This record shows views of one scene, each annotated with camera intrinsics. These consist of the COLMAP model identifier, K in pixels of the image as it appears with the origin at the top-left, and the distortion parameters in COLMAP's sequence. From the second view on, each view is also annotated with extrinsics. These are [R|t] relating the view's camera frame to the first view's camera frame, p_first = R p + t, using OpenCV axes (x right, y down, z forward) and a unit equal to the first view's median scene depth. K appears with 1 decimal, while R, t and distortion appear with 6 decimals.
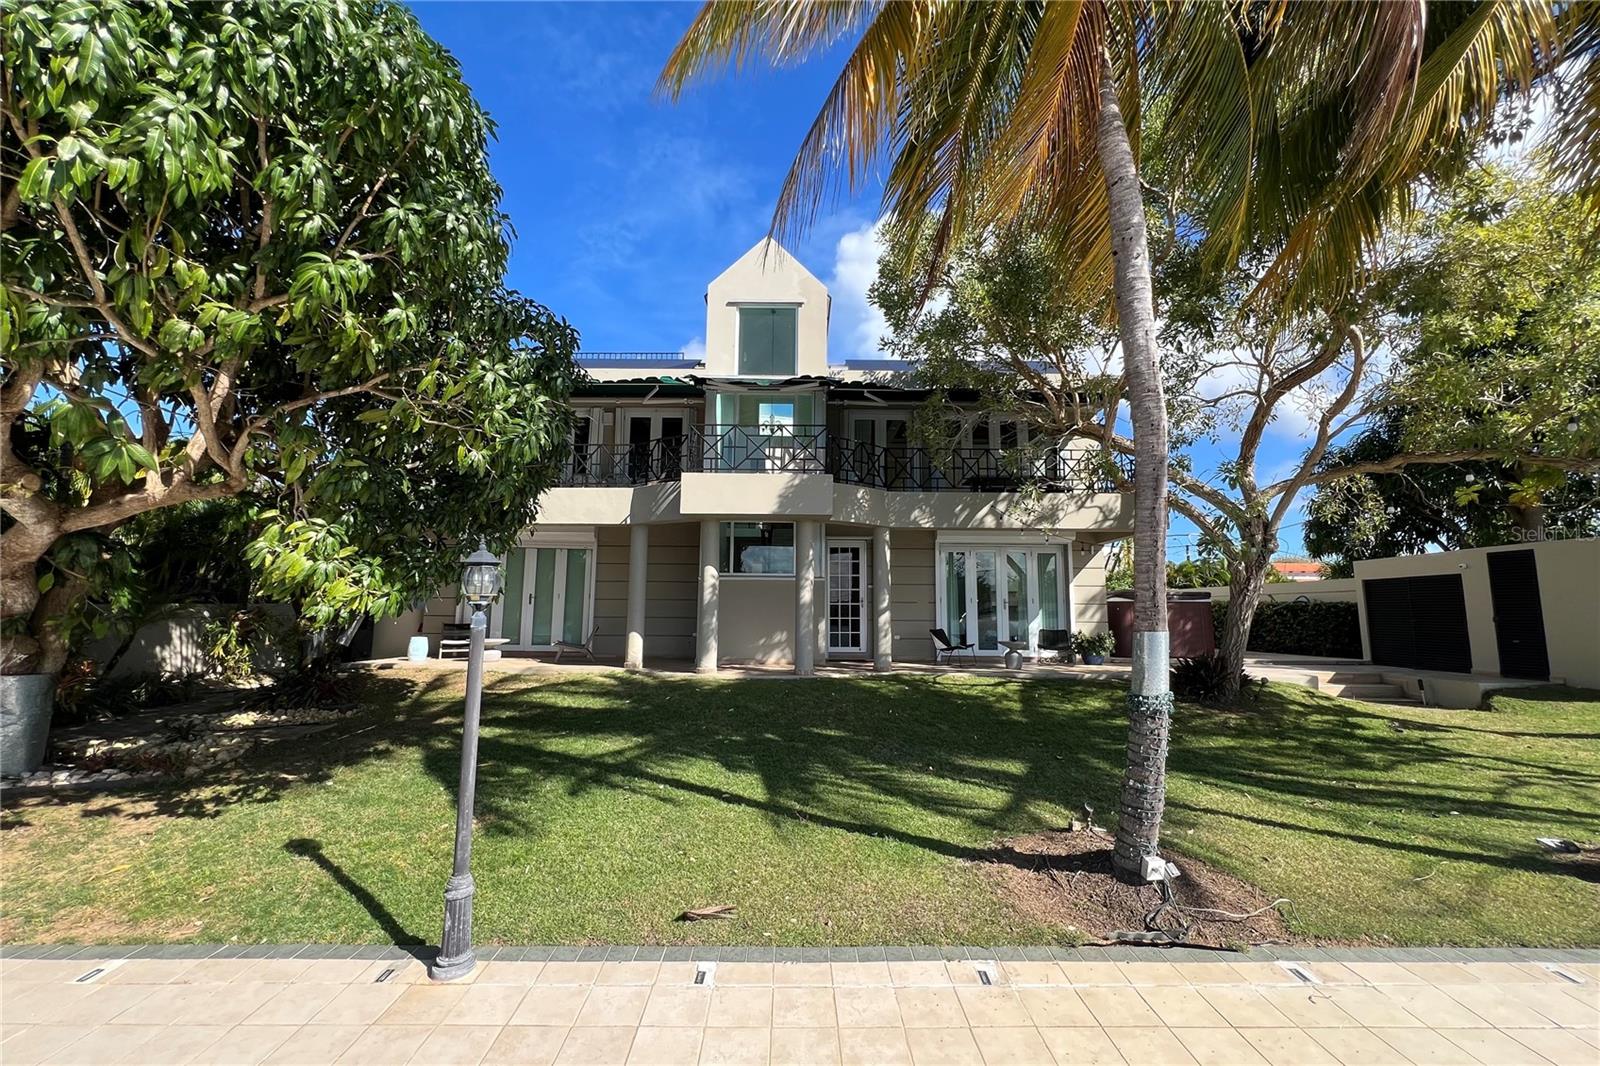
lens RADIAL K [[634.9, 0, 800.0], [0, 634.9, 533.0], [0, 0, 1]] dist [0.000795, 0.000070]
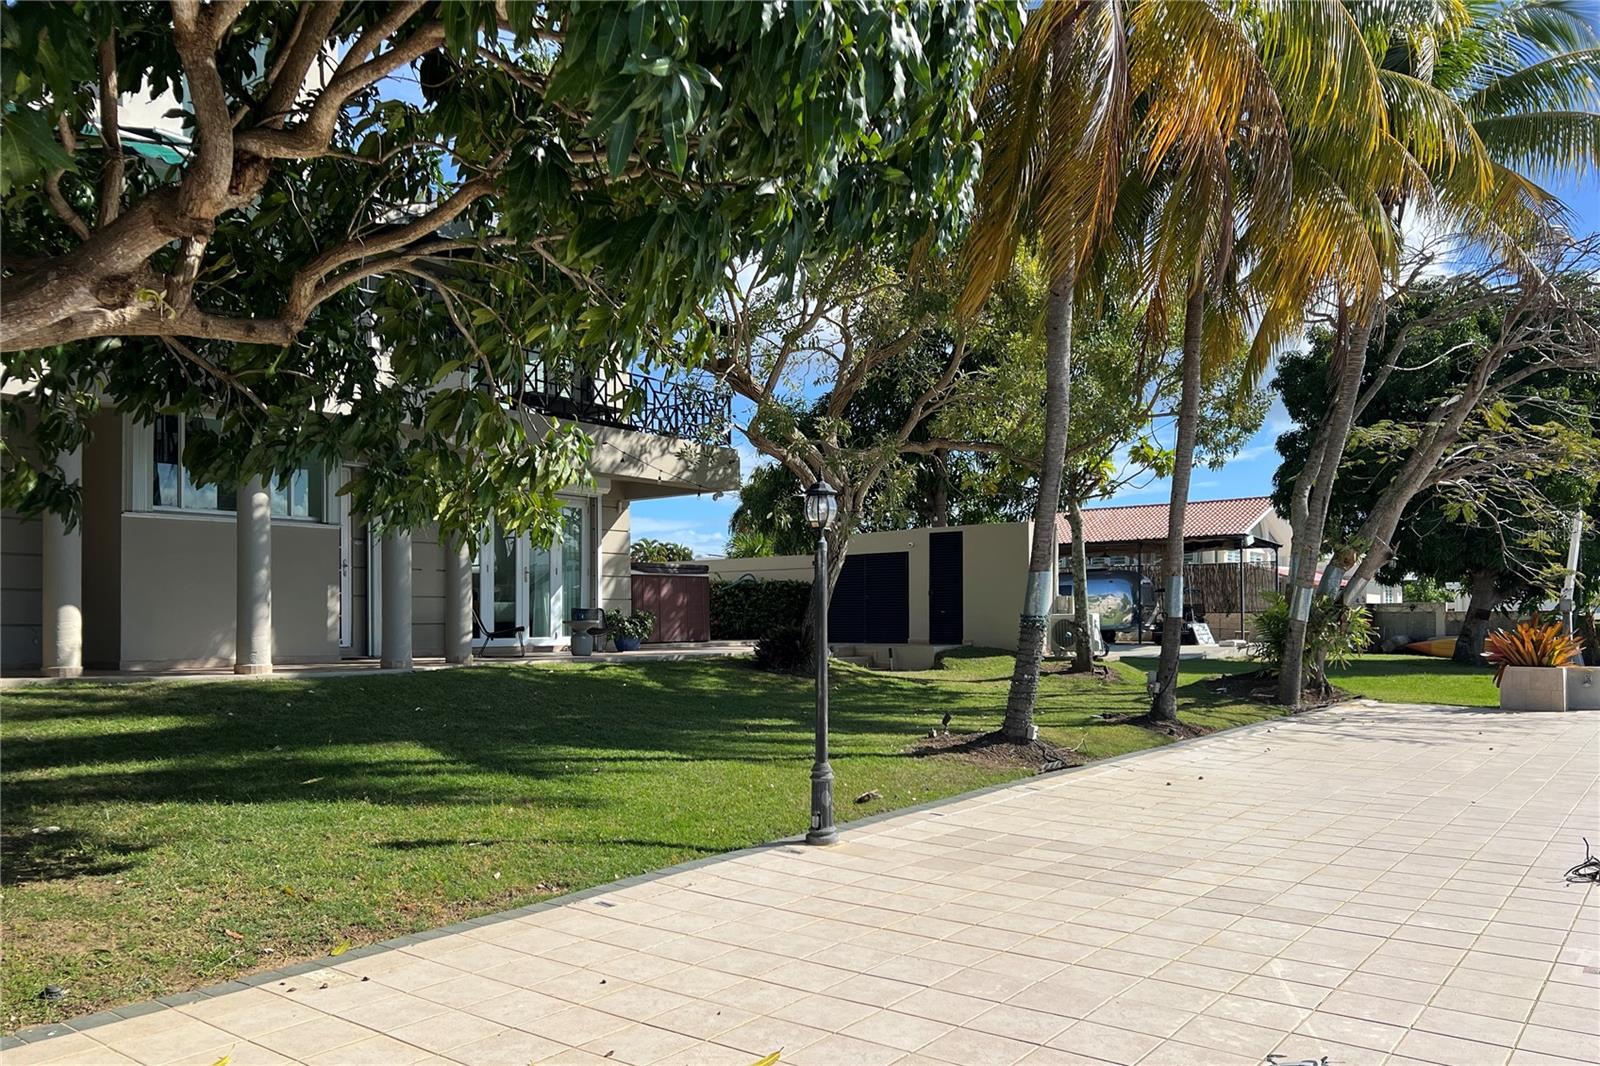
lens RADIAL K [[1185.8, 0, 800.0], [0, 1185.8, 533.0], [0, 0, 1]] dist [0.000018, -0.000124]
pose [[0.617397, 0.042594, 0.785498, -0.602051], [-0.078017, 0.996926, 0.007262, 0.035886], [-0.782774, -0.065766, 0.618822, -0.069675]]
